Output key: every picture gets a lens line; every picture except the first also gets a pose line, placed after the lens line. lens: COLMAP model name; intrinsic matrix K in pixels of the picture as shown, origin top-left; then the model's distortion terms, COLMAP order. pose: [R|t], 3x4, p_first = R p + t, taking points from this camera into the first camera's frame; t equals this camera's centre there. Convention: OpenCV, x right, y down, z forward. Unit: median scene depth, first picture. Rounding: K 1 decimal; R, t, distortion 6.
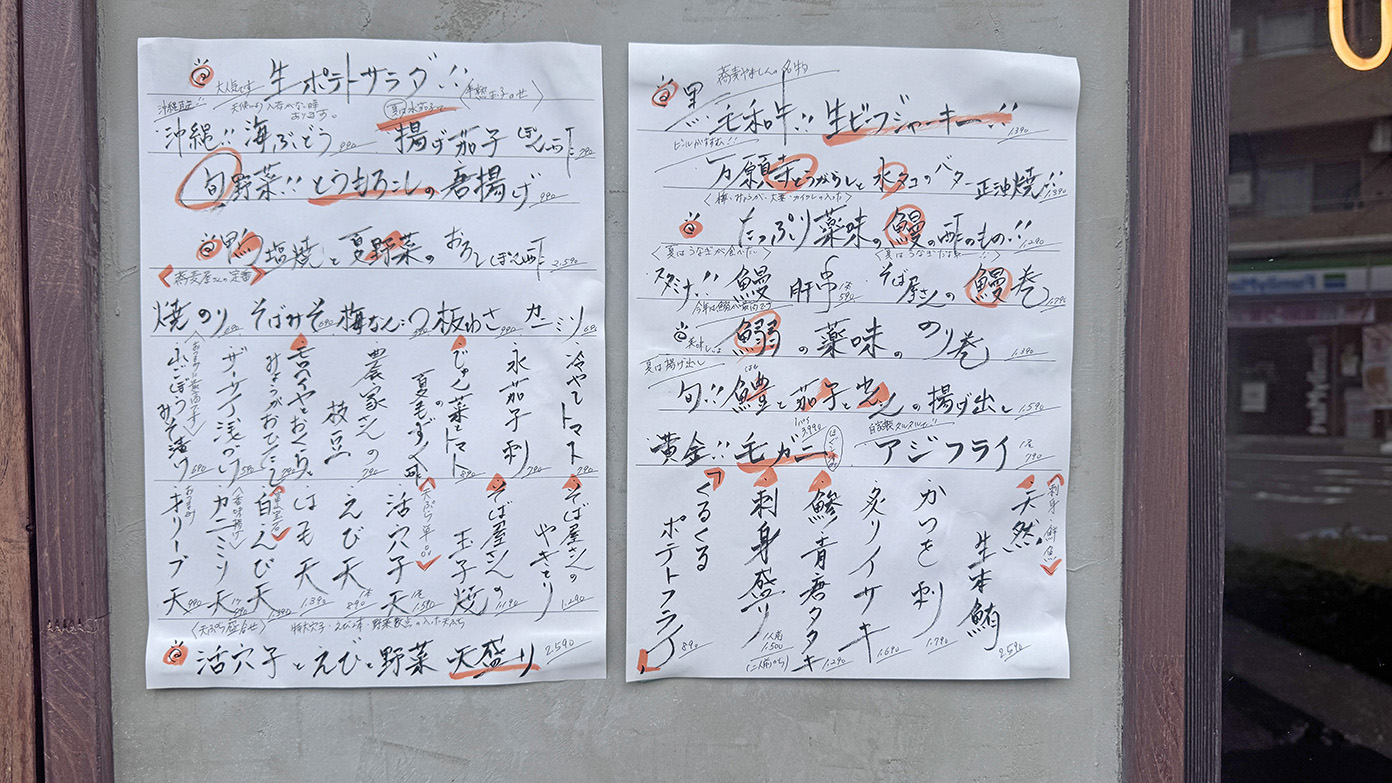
lens RADIAL K [[976.0, 0, 696.0], [0, 976.0, 391.5], [0, 0, 1]] dist [0.108372, -0.149504]
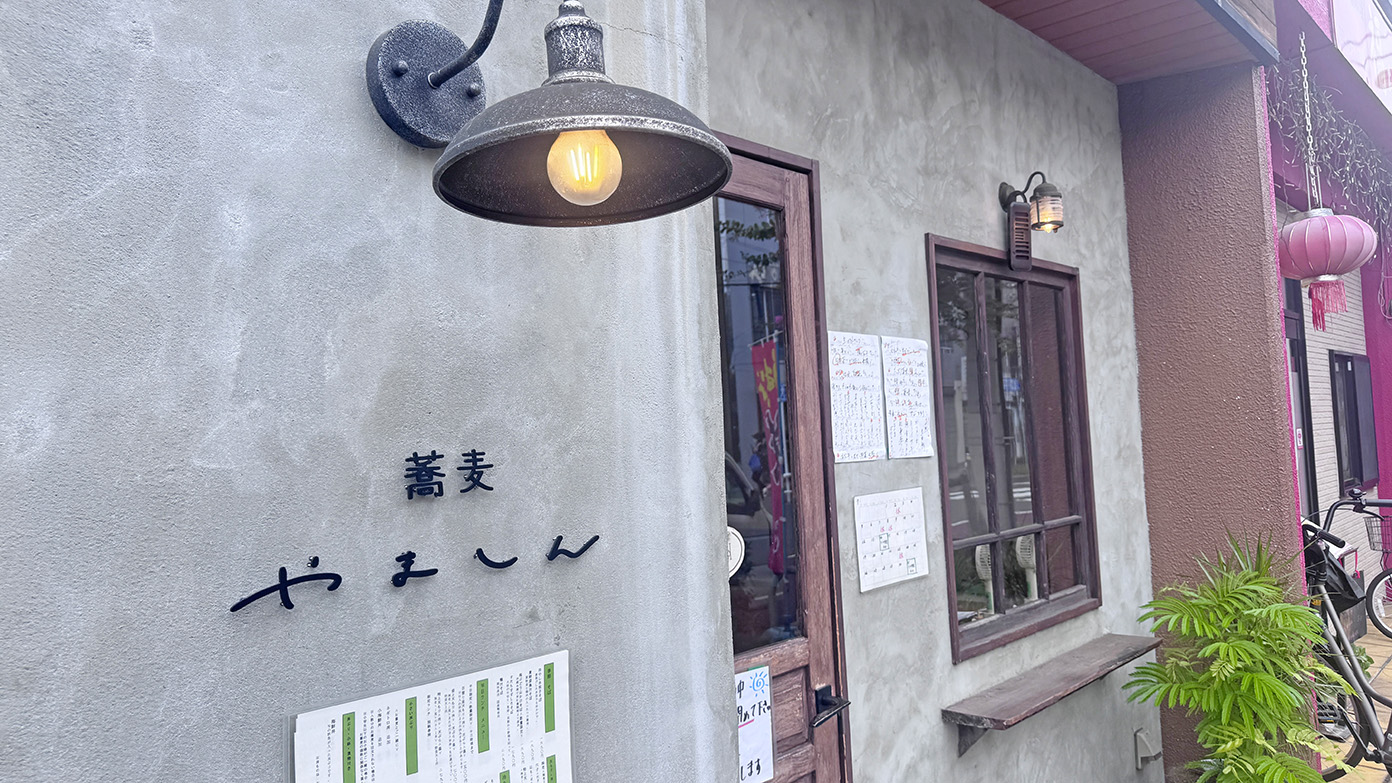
lens RADIAL K [[976.0, 0, 696.0], [0, 976.0, 391.5], [0, 0, 1]] dist [0.108372, -0.149504]
pose [[0.705568, 0.007874, 0.708598, -4.382030], [0.061451, 0.995492, -0.072250, 0.253440], [-0.705972, 0.094522, 0.701903, -1.898086]]
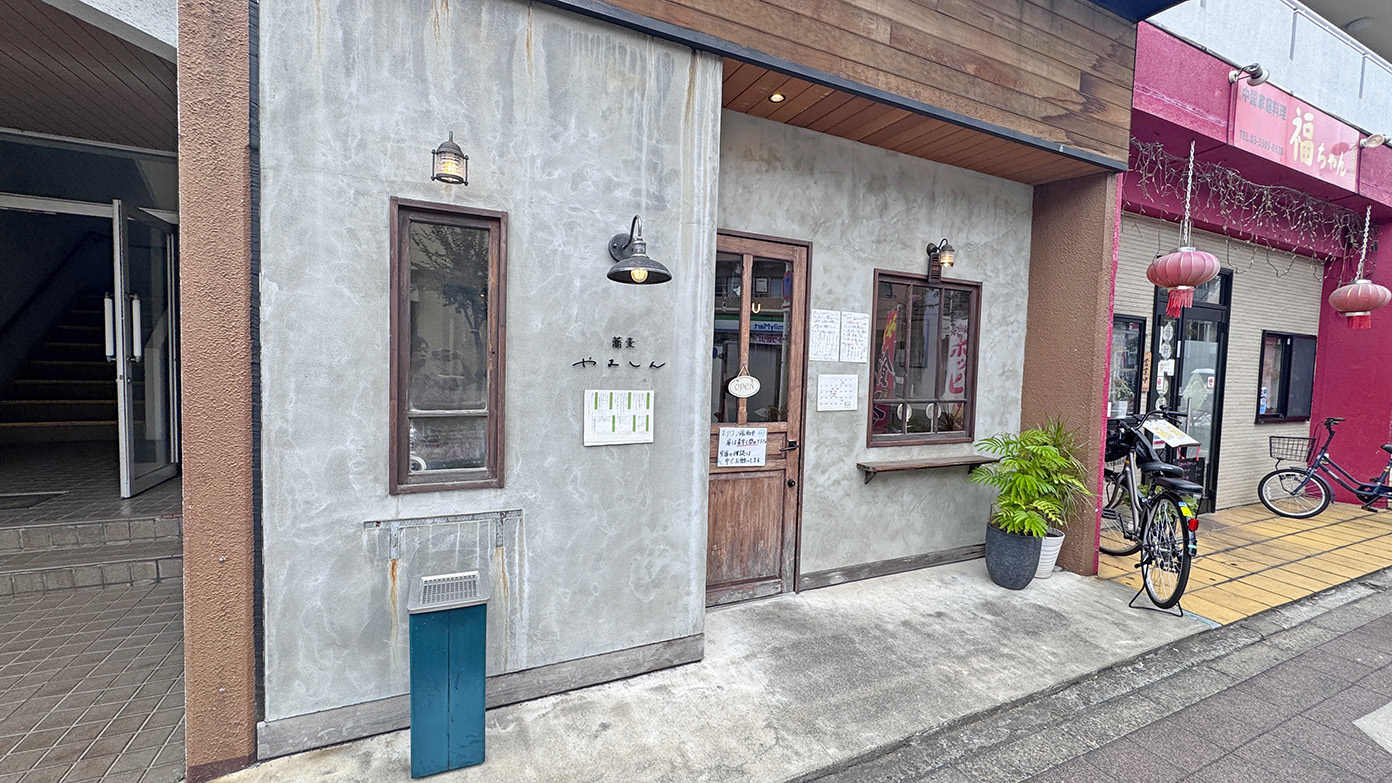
lens RADIAL K [[558.4, 0, 696.0], [0, 558.4, 391.5], [0, 0, 1]] dist [0.002321, 0.000067]
pose [[0.918258, 0.010987, 0.395829, -4.642437], [-0.023018, 0.999406, 0.025657, 0.541974], [-0.395312, -0.032670, 0.917966, -4.924364]]
